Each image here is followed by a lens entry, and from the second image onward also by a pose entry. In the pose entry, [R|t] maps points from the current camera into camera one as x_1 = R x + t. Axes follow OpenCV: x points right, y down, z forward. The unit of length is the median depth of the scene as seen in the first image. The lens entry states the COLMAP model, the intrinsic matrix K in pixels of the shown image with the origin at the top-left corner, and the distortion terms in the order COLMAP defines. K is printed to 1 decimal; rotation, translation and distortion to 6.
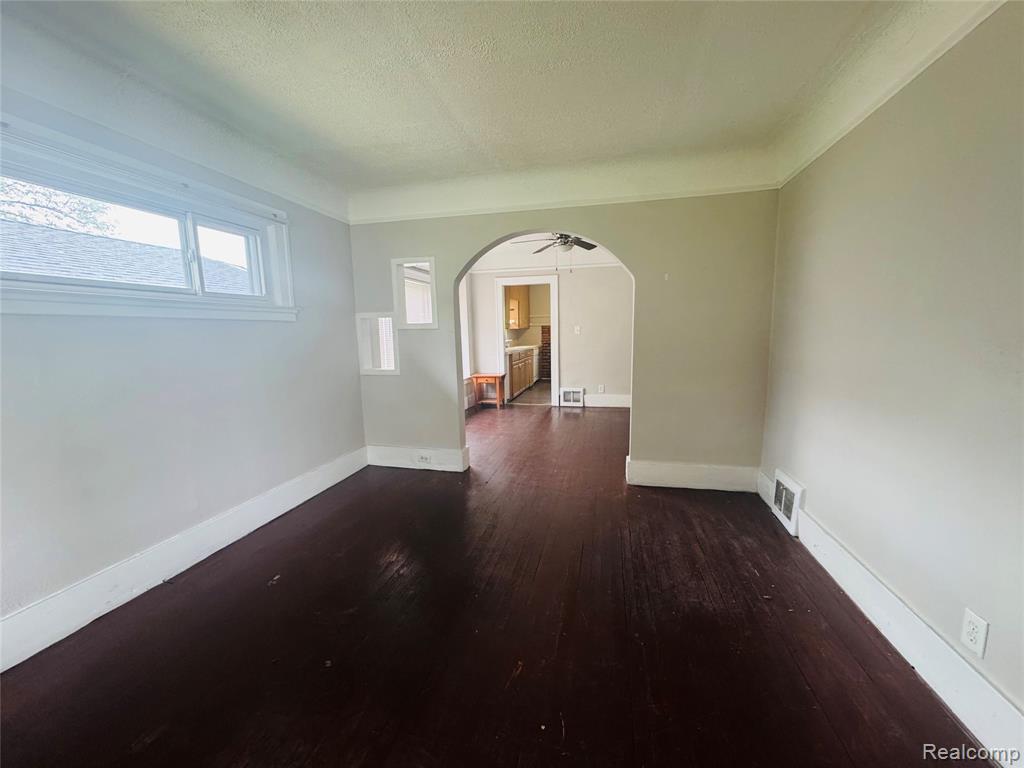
lens RADIAL K [[408.1, 0, 509.2], [0, 408.1, 386.7], [0, 0, 1]] dist [0.001679, -0.000096]
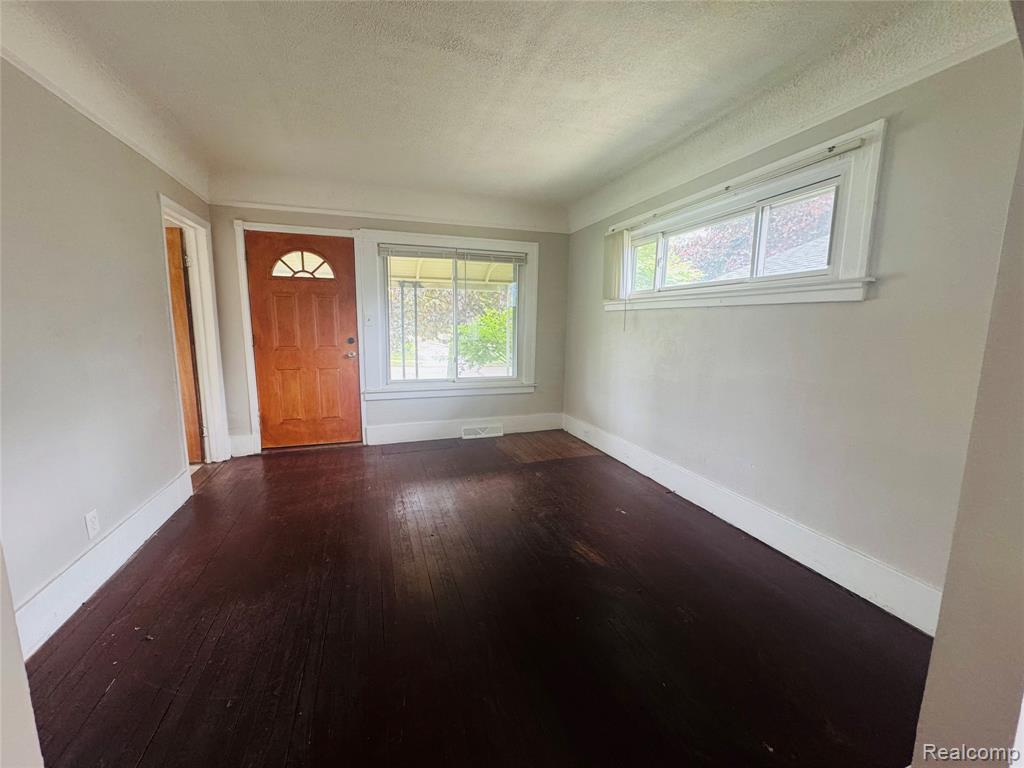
lens RADIAL K [[408.1, 0, 517.6], [0, 408.1, 380.8], [0, 0, 1]] dist [0.001679, -0.000096]
pose [[-0.830739, 0.093018, -0.548835, 0.293141], [-0.063981, 0.963451, 0.260132, -0.193061], [0.552972, 0.251217, -0.794425, 1.397415]]
